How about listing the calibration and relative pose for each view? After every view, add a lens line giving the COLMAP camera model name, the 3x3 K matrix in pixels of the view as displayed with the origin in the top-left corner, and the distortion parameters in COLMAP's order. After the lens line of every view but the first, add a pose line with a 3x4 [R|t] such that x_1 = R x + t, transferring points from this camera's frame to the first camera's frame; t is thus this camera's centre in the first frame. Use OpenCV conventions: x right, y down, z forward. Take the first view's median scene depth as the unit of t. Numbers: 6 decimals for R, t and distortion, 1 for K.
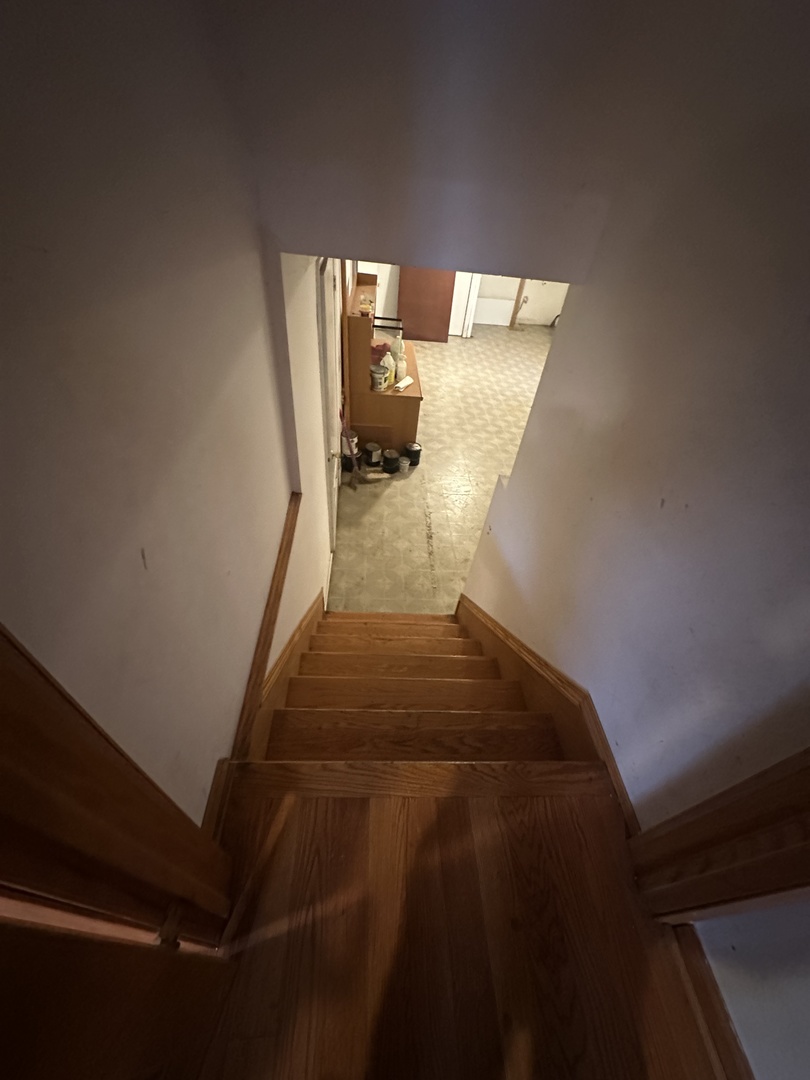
lens RADIAL K [[430.9, 0, 405.0], [0, 430.9, 540.0], [0, 0, 1]] dist [-0.000716, -0.000175]
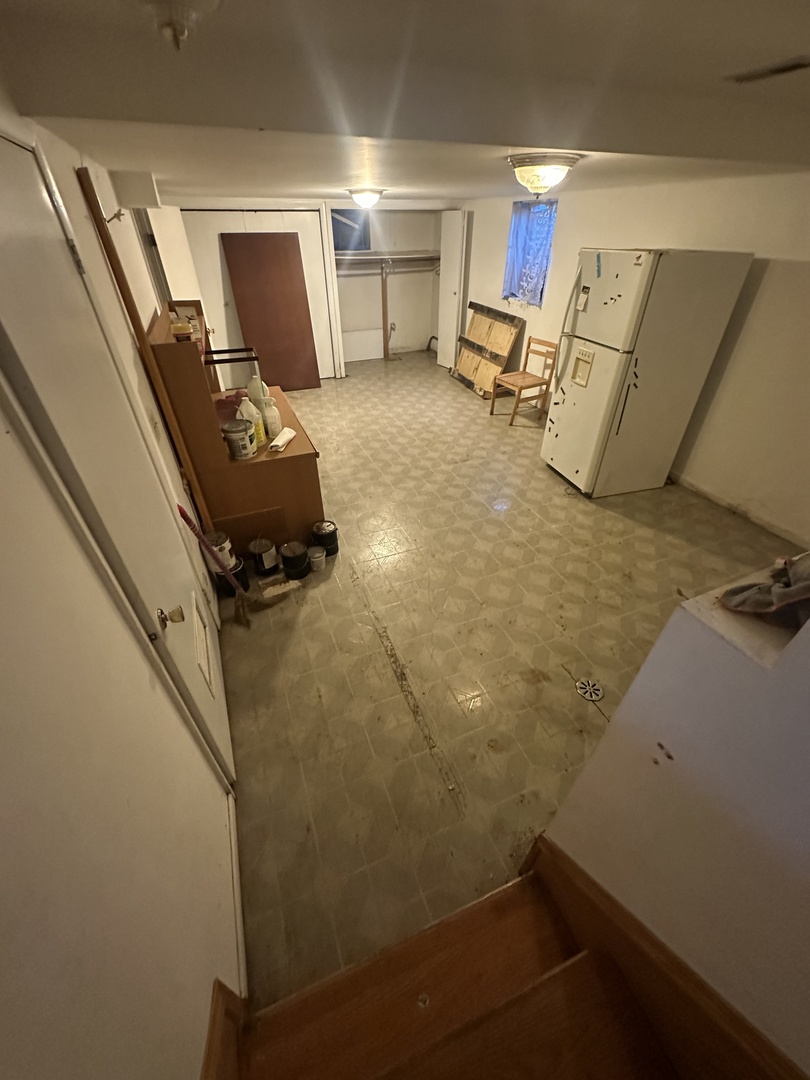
lens RADIAL K [[430.9, 0, 405.0], [0, 430.9, 540.0], [0, 0, 1]] dist [-0.000716, -0.000175]
pose [[0.938251, -0.271566, 0.214328, -0.009740], [0.294362, 0.952154, -0.082176, -0.113915], [-0.181757, 0.140192, 0.973299, 0.363689]]
